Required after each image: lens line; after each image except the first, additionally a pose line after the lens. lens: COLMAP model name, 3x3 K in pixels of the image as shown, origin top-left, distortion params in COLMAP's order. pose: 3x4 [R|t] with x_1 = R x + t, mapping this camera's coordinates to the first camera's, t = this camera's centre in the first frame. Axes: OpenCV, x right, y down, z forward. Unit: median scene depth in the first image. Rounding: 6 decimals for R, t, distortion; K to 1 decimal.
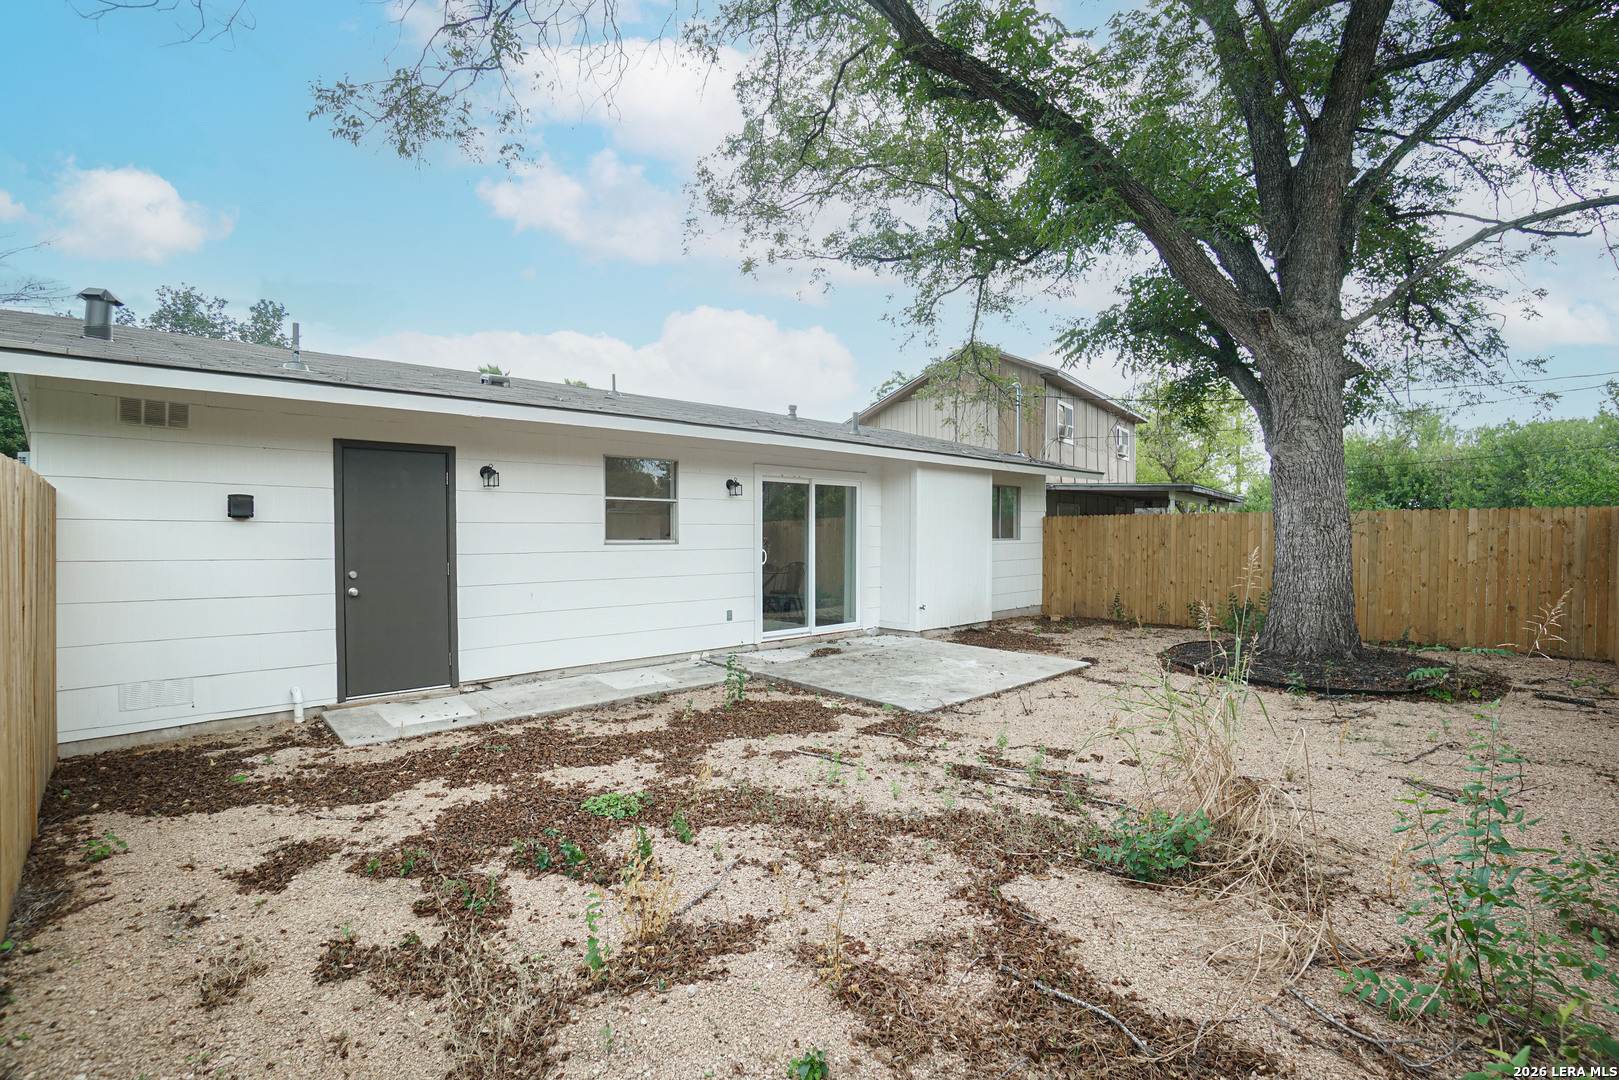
lens RADIAL K [[717.3, 0, 809.5], [0, 717.3, 540.0], [0, 0, 1]] dist [-0.040190, 0.000020]
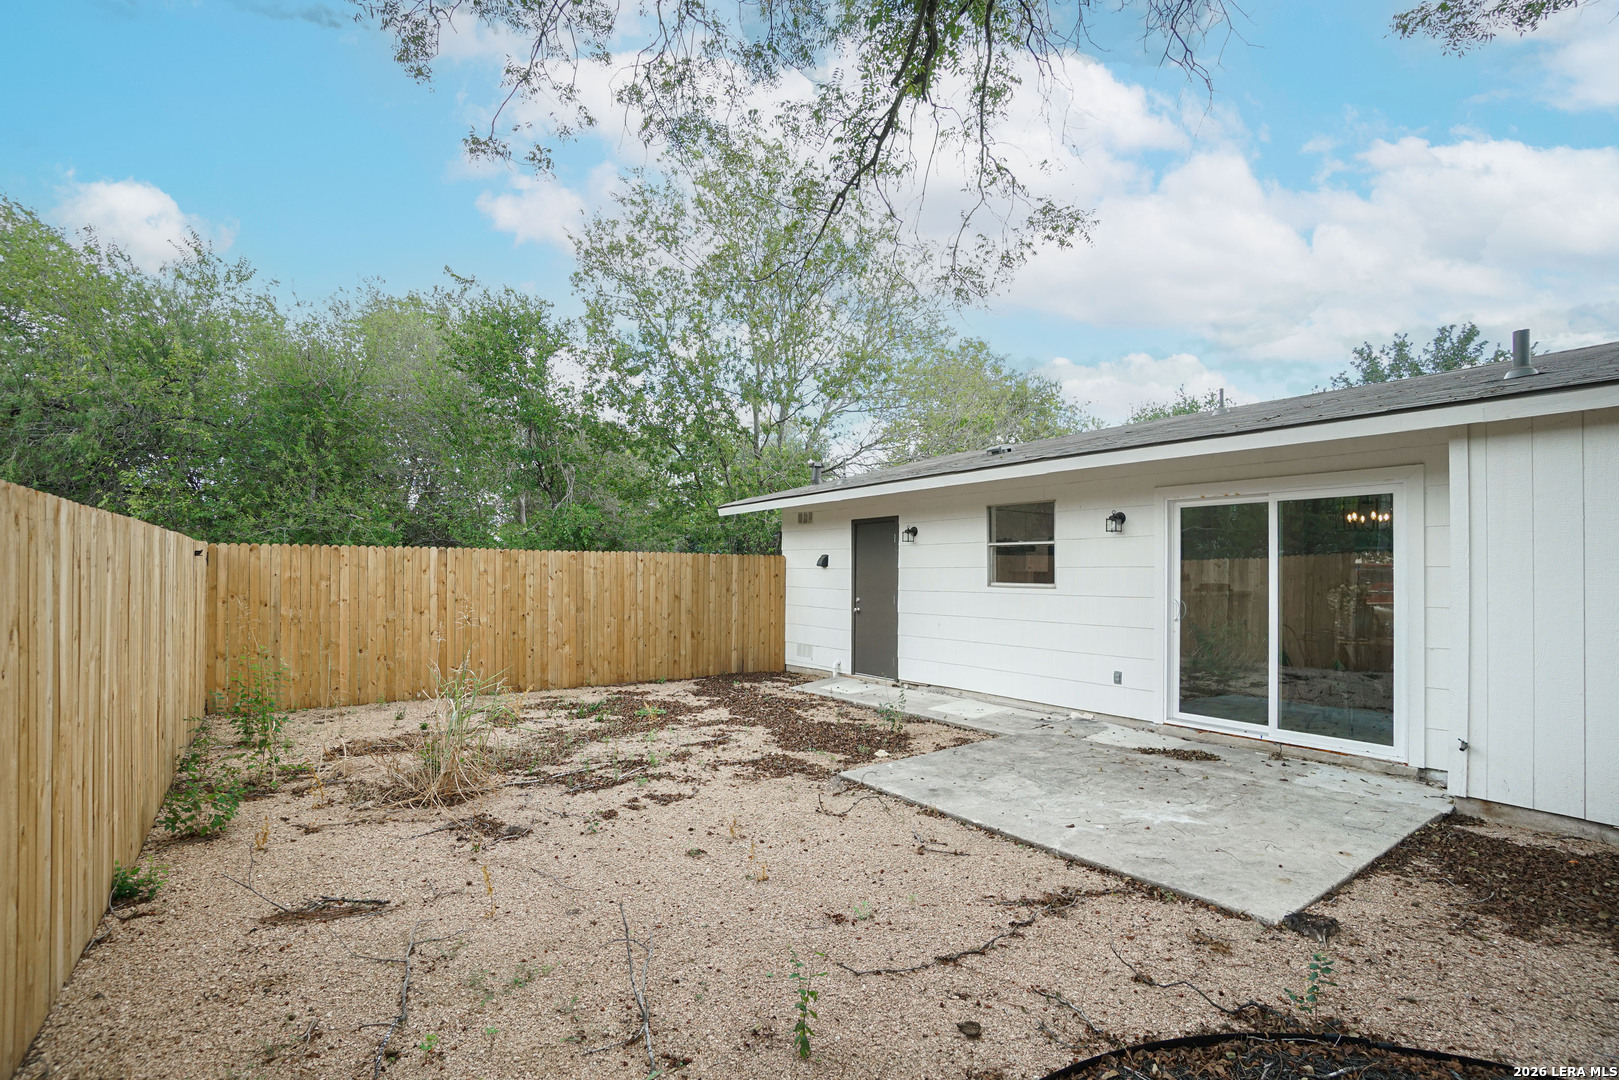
lens RADIAL K [[765.3, 0, 810.8], [0, 765.3, 570.1], [0, 0, 1]] dist [-0.000456, -0.000011]
pose [[-0.142008, -0.000787, -0.989865, 1.318088], [-0.010956, 0.999940, 0.000776, -0.024748], [0.989805, 0.010955, -0.142008, 1.284437]]
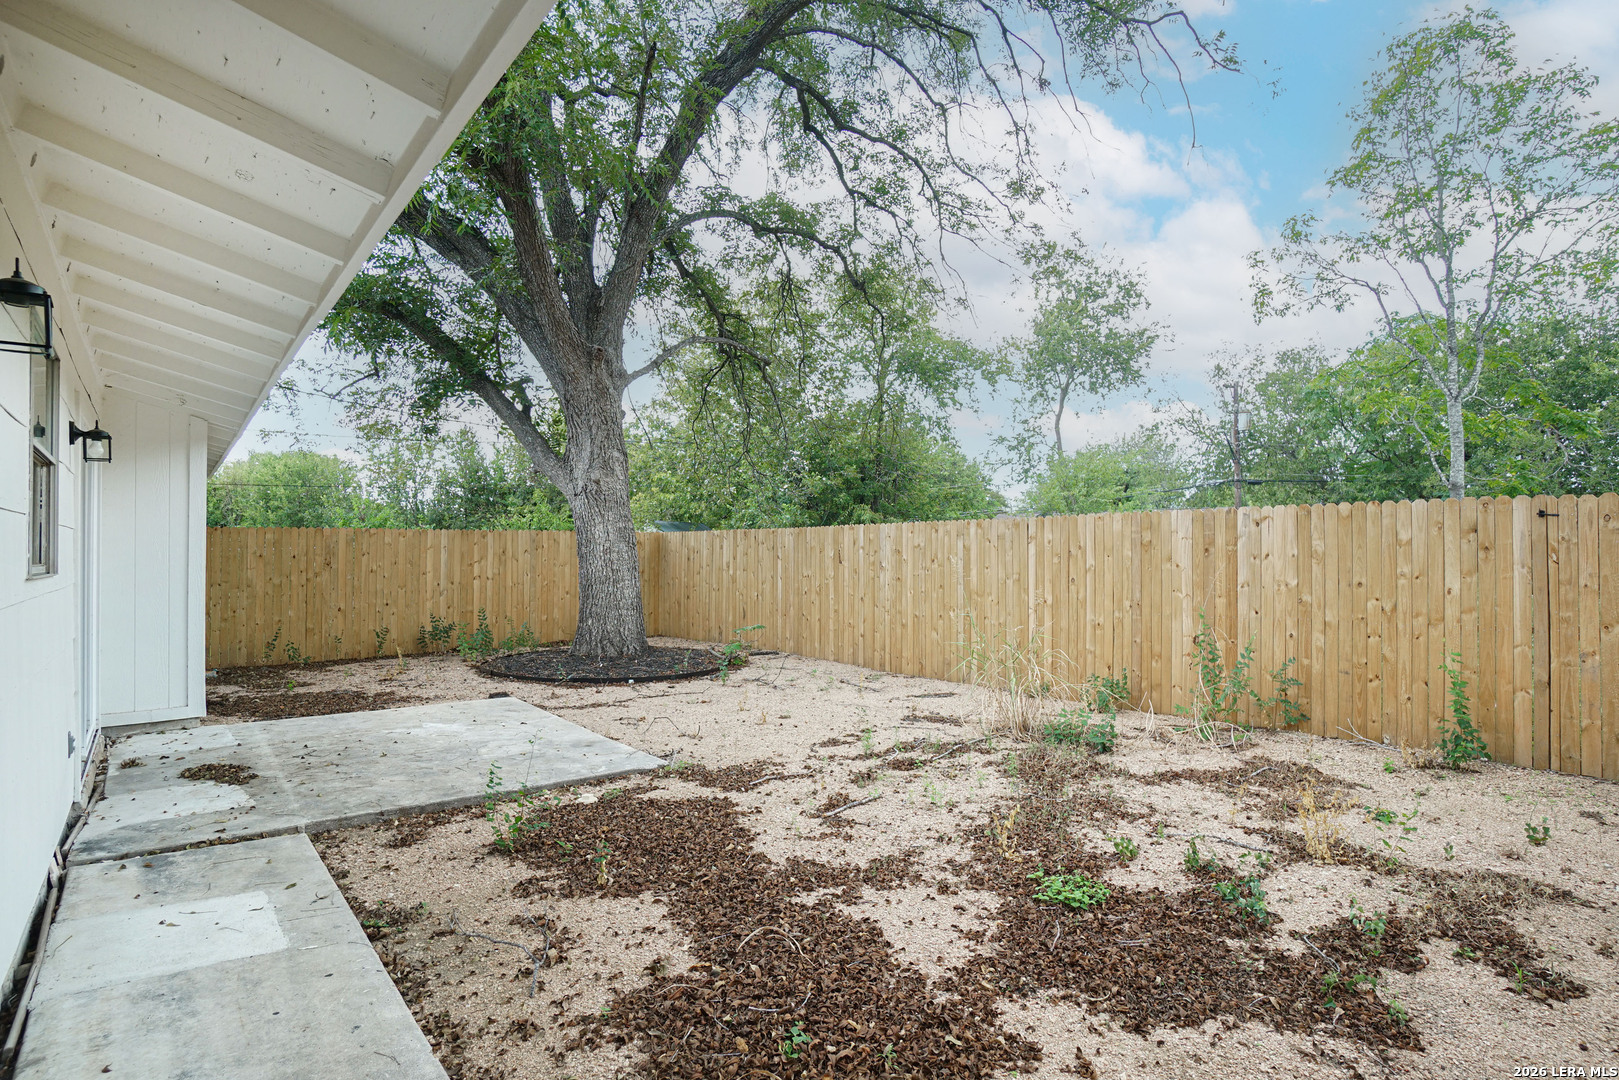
lens RADIAL K [[778.9, 0, 790.7], [0, 778.9, 545.6], [0, 0, 1]] dist [-0.047499, 0.021690]
pose [[0.103633, 0.010156, 0.994564, -0.846967], [0.010273, 0.999884, -0.011281, -0.001193], [-0.994563, 0.011386, 0.103516, 0.890173]]
